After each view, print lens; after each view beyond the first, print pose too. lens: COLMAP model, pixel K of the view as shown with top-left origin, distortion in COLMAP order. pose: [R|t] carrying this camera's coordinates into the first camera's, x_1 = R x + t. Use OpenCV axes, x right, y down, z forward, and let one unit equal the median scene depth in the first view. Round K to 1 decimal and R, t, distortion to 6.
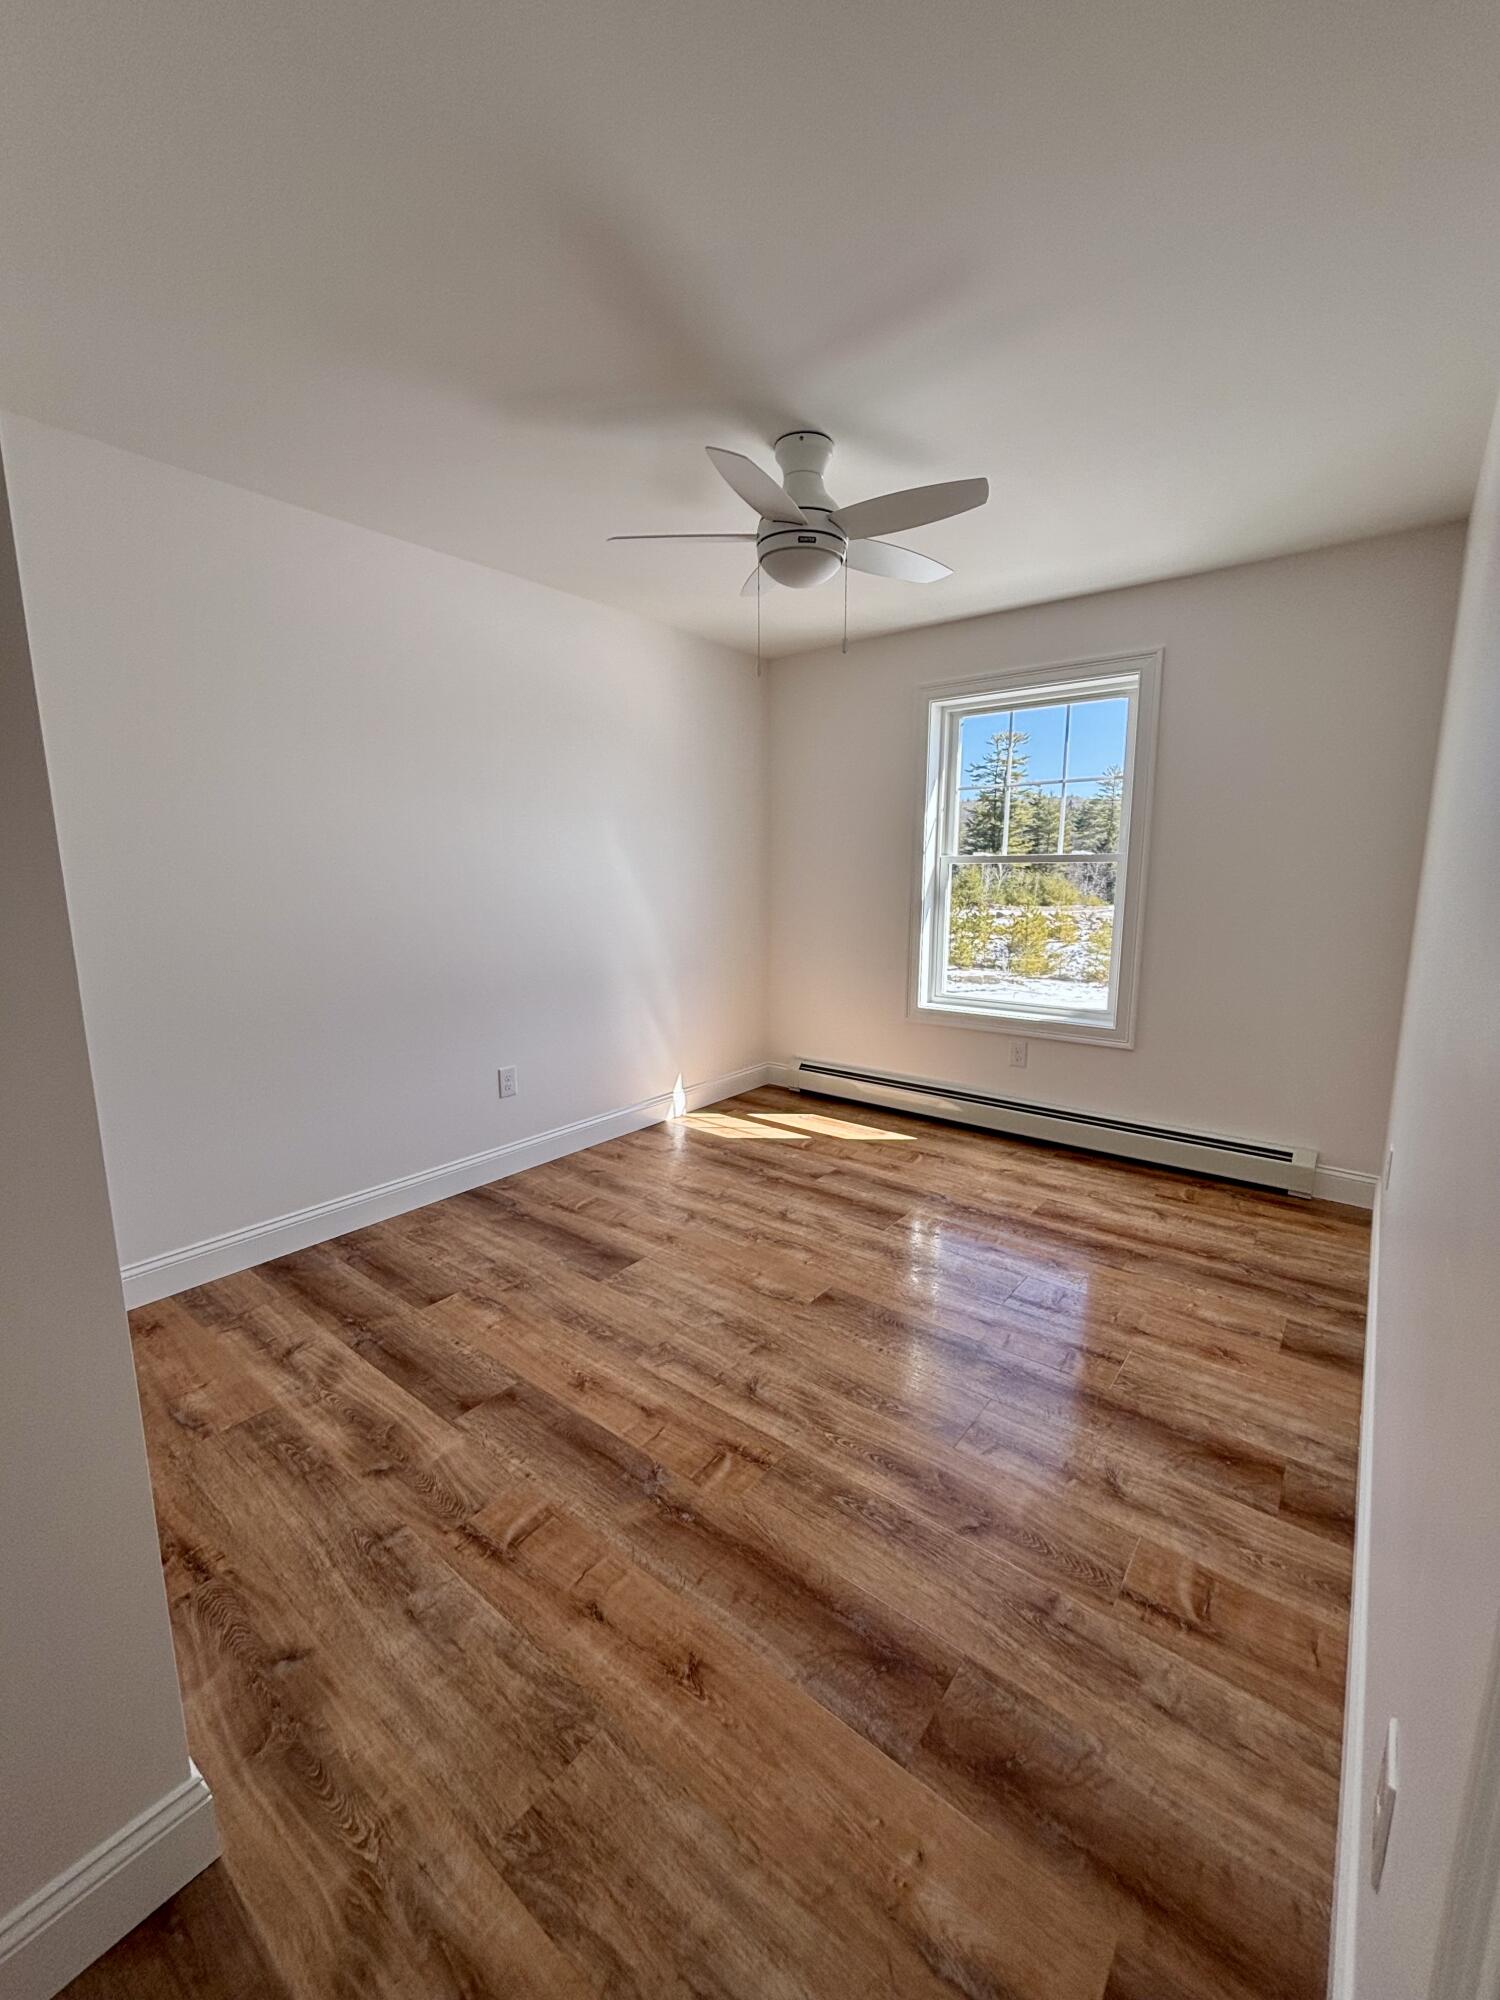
lens RADIAL K [[800.5, 0, 750.0], [0, 800.5, 1000.0], [0, 0, 1]] dist [-0.001012, 0.001195]
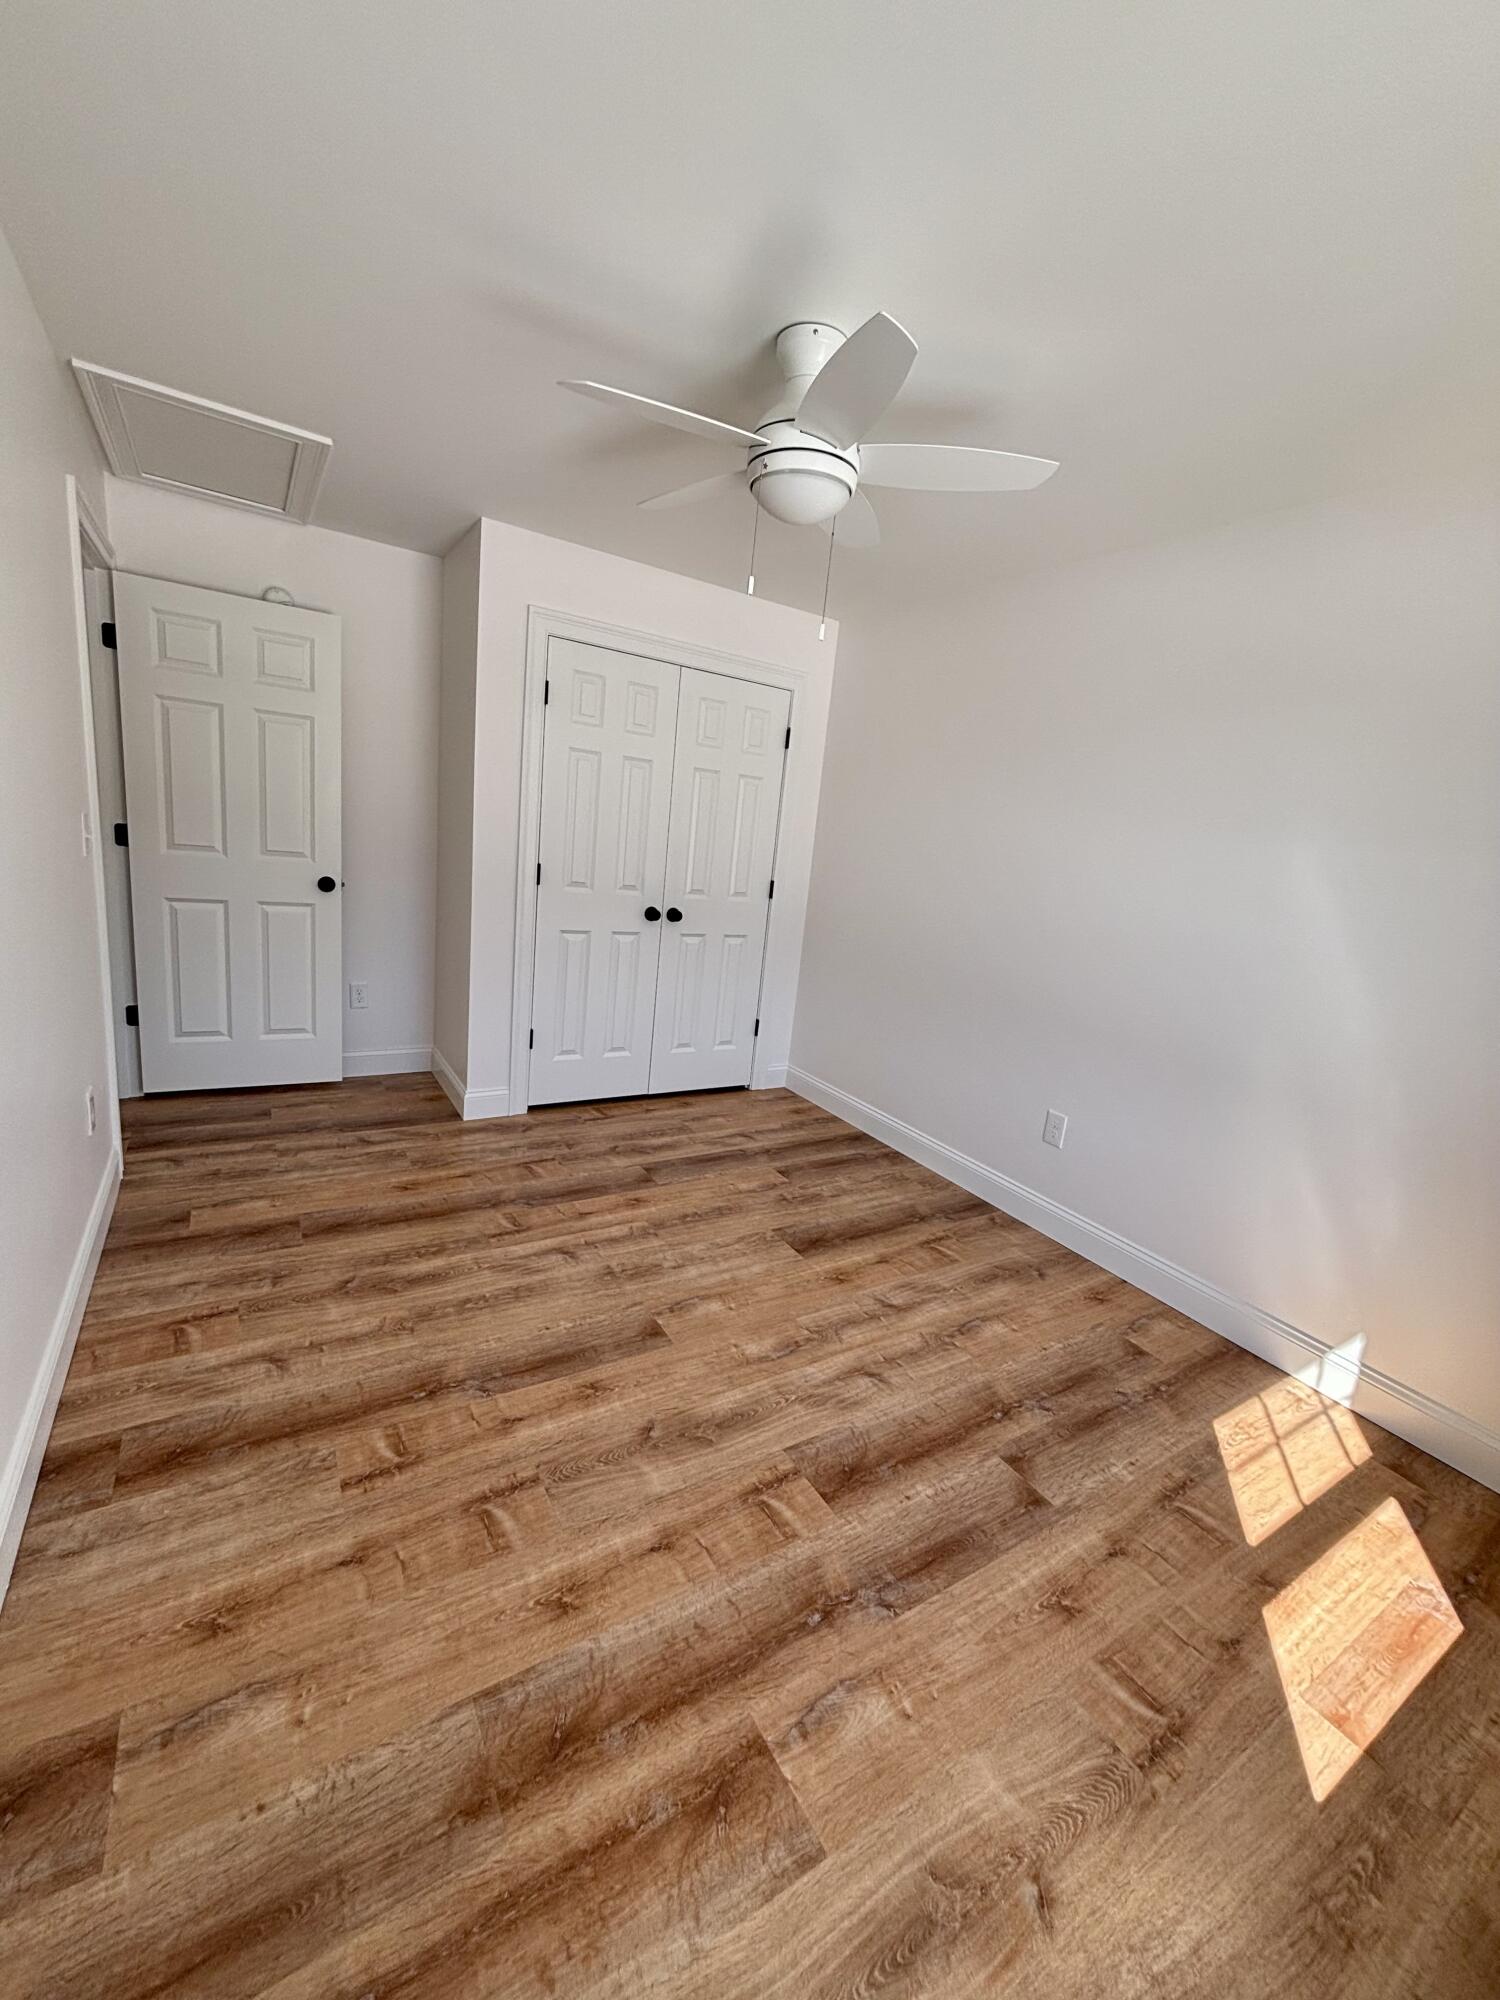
lens RADIAL K [[805.9, 0, 750.0], [0, 805.9, 1000.0], [0, 0, 1]] dist [-0.000873, 0.002902]
pose [[-0.336162, 0.168510, -0.926607, 0.871712], [-0.257998, 0.929751, 0.262680, -0.251811], [0.905777, 0.327365, -0.269072, 1.268096]]
